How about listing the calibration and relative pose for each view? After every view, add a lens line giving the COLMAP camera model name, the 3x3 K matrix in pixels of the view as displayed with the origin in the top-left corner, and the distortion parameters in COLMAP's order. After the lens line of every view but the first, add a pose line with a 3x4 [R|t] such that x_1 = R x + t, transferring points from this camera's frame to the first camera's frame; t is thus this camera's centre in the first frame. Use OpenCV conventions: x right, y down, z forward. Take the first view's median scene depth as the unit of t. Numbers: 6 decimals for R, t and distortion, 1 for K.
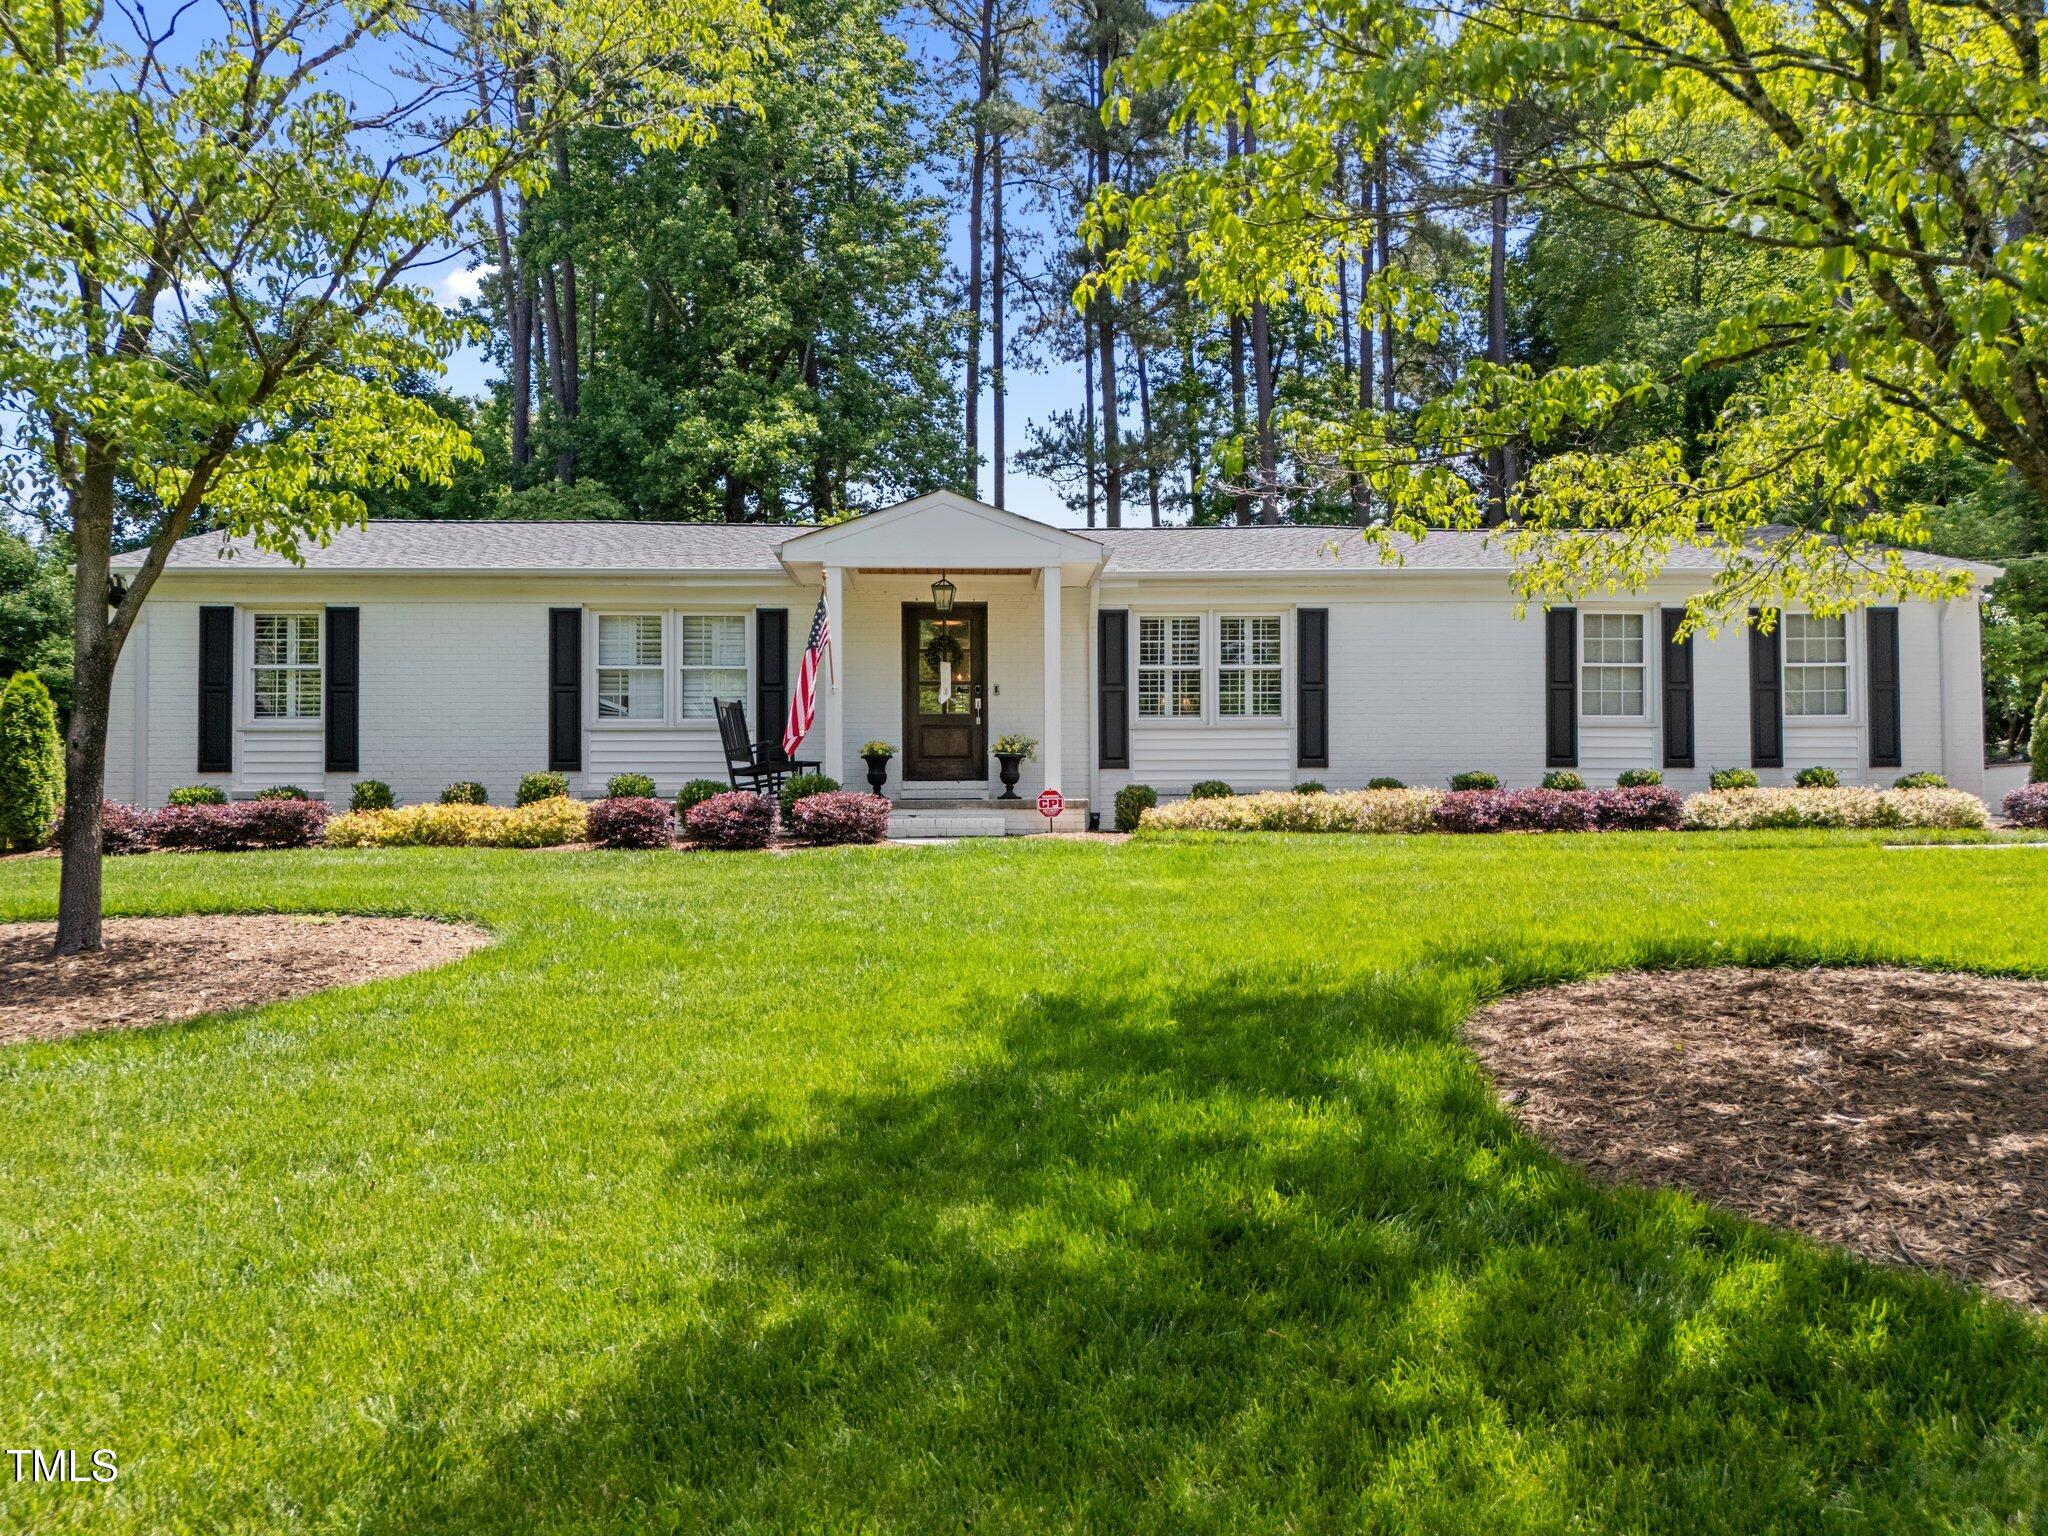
lens RADIAL K [[1765.8, 0, 1065.7], [0, 1765.8, 828.0], [0, 0, 1]] dist [0.074996, -0.020593]
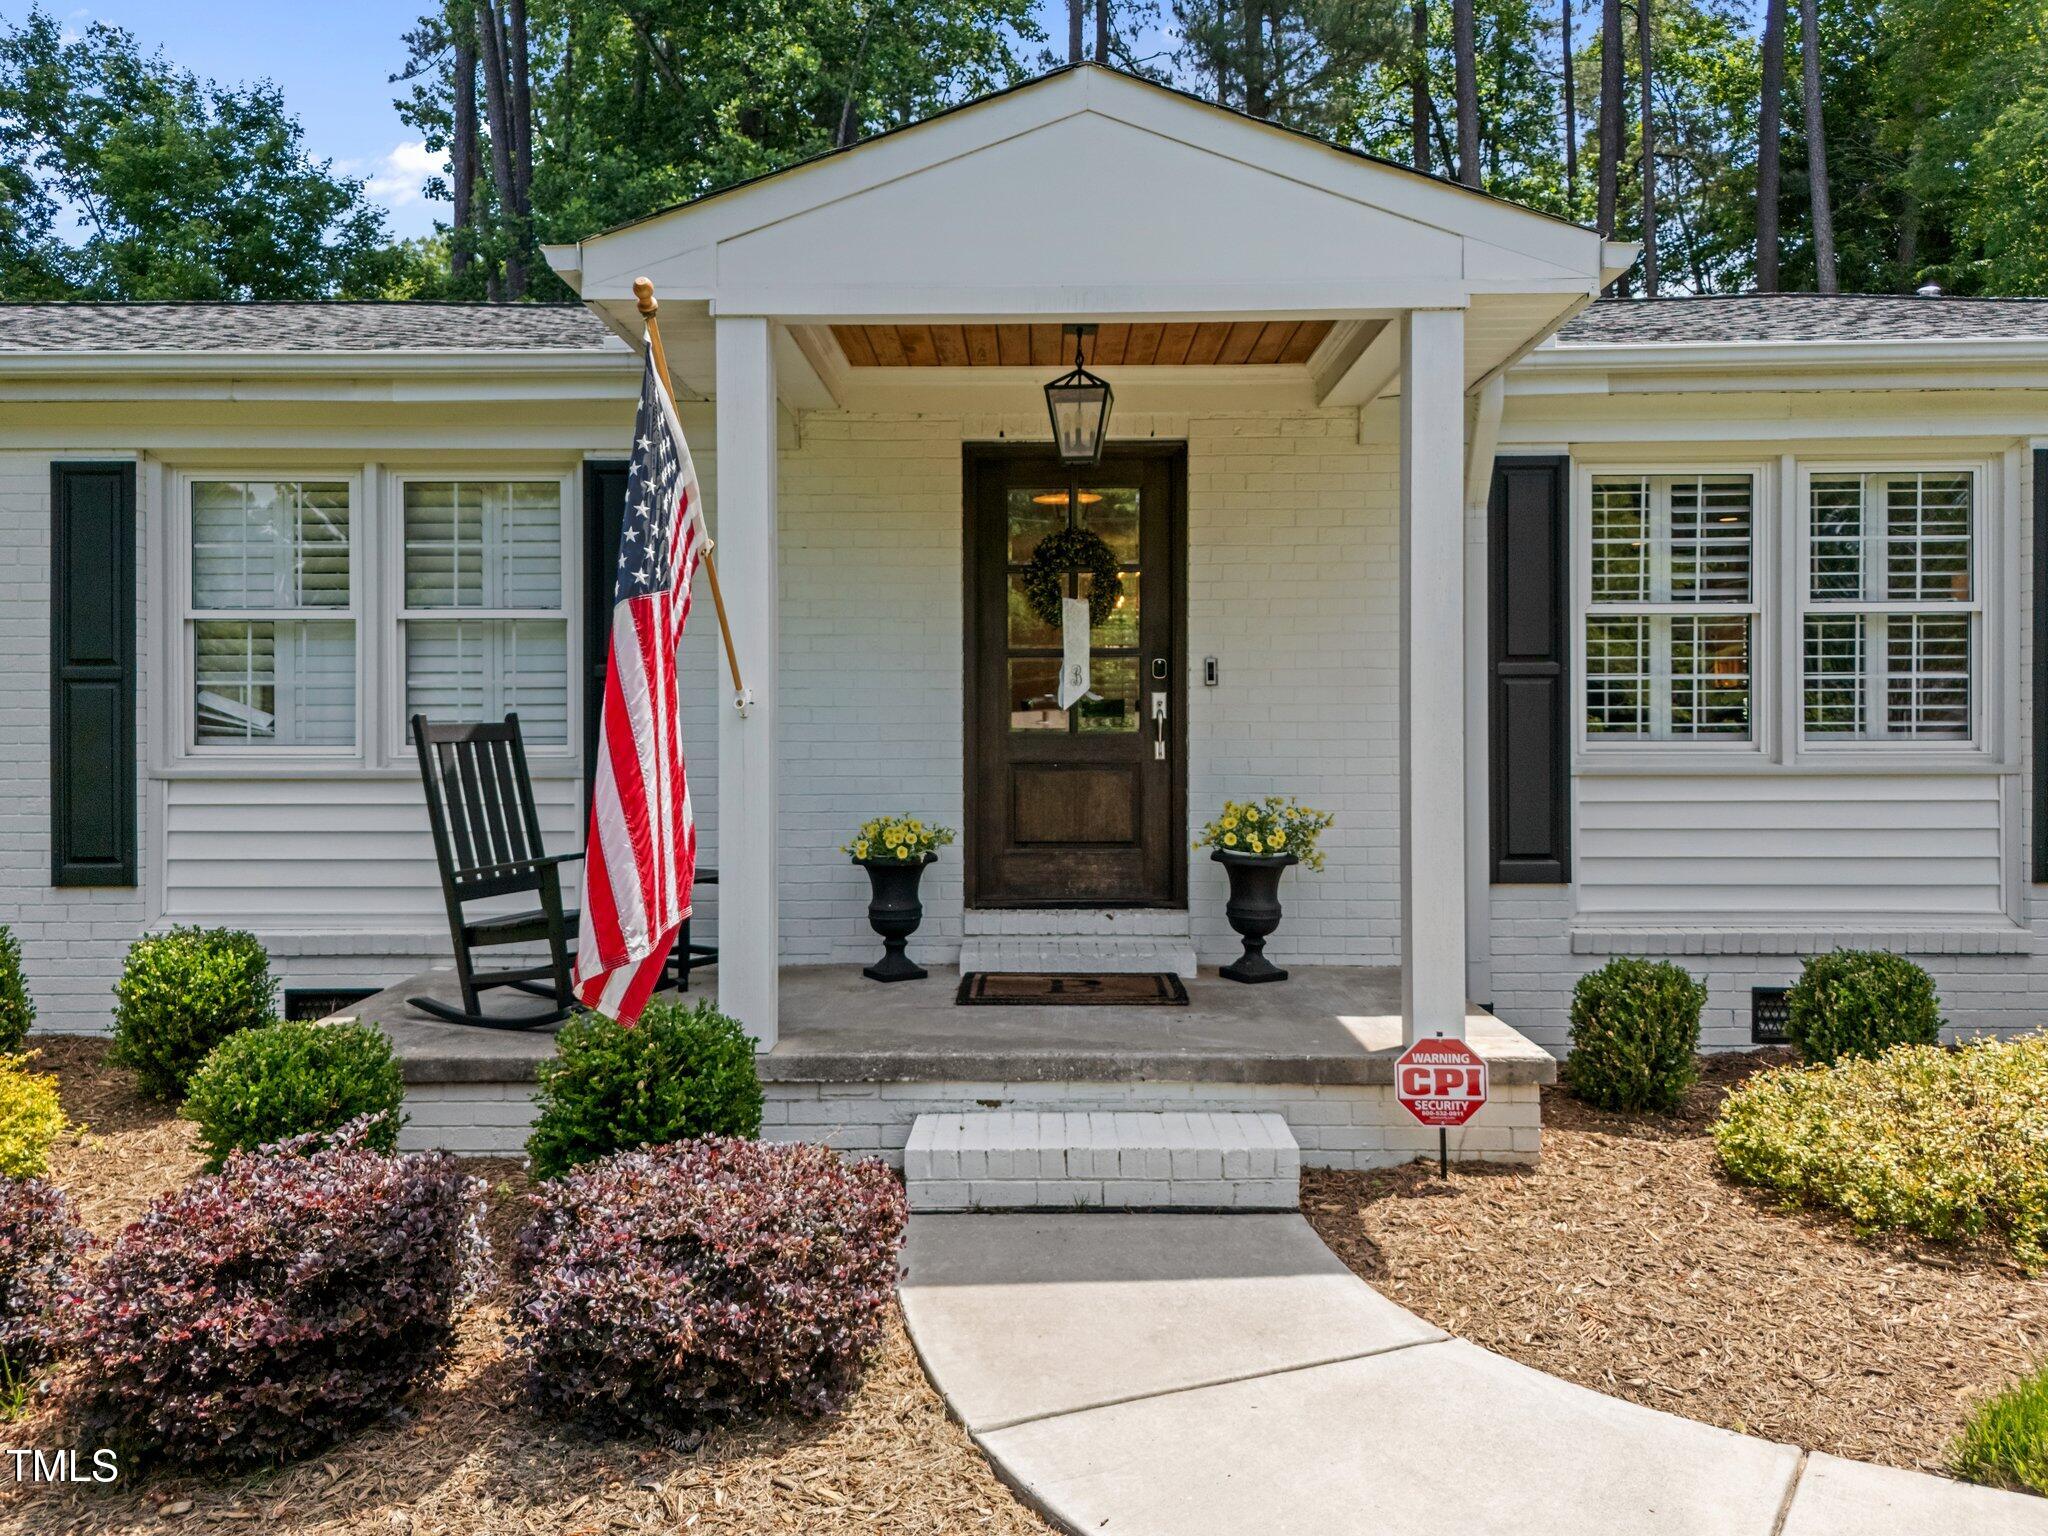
lens RADIAL K [[2211.5, 0, 1020.9], [0, 2211.5, 780.1], [0, 0, 1]] dist [0.086420, 0.000000]
pose [[0.997349, 0.003957, -0.072662, -0.046160], [-0.003294, 0.999952, 0.009239, -0.060245], [0.072695, -0.008975, 0.997314, 0.532044]]
